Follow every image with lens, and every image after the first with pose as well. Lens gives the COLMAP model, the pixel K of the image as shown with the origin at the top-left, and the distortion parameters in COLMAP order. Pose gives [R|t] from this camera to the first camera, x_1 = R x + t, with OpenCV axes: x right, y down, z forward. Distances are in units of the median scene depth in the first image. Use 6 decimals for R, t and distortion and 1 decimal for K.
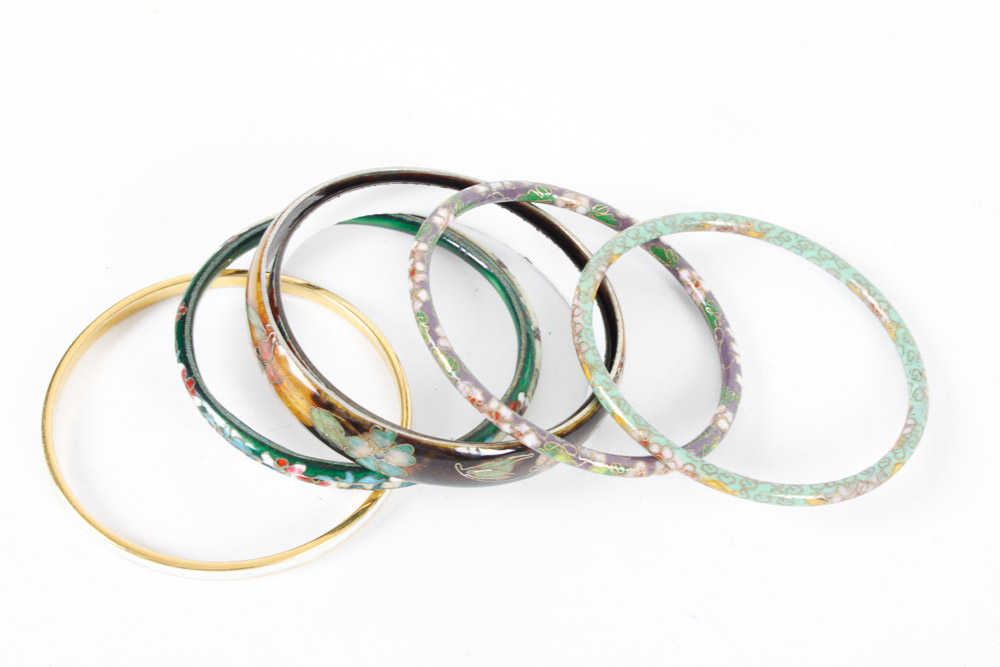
lens RADIAL K [[2054.1, 0, 500.0], [0, 2054.1, 333.5], [0, 0, 1]] dist [0.090228, 0.137067]
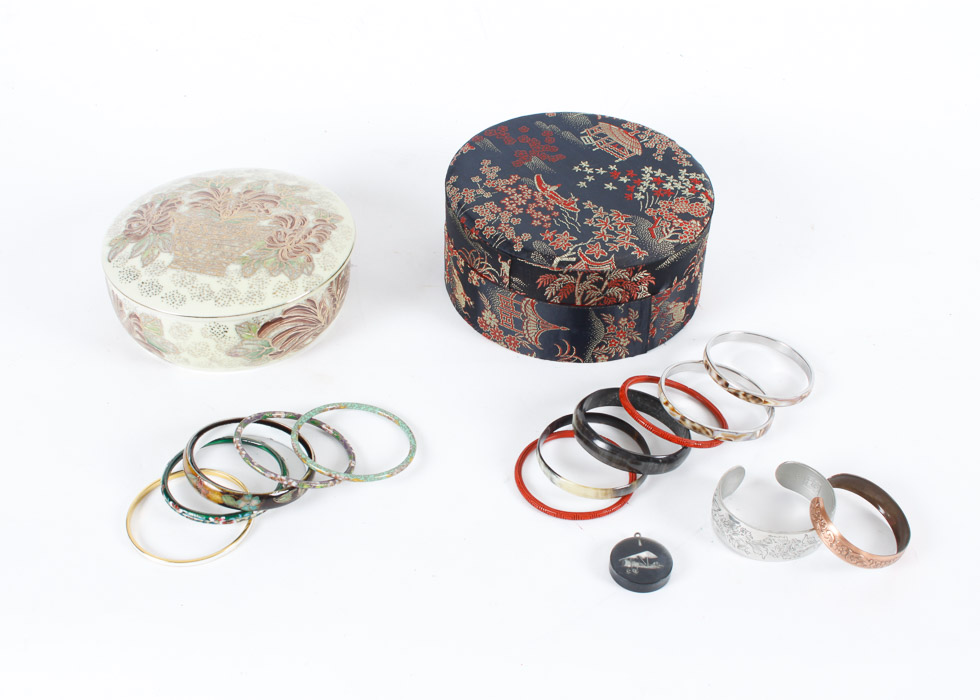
lens RADIAL K [[1137.7, 0, 490.0], [0, 1137.7, 350.0], [0, 0, 1]] dist [-0.074573, 0.008811]
pose [[0.913221, -0.293098, 0.283055, -0.133079], [0.338118, 0.932764, -0.125012, 0.168911], [-0.227383, 0.209870, 0.950921, -0.681407]]
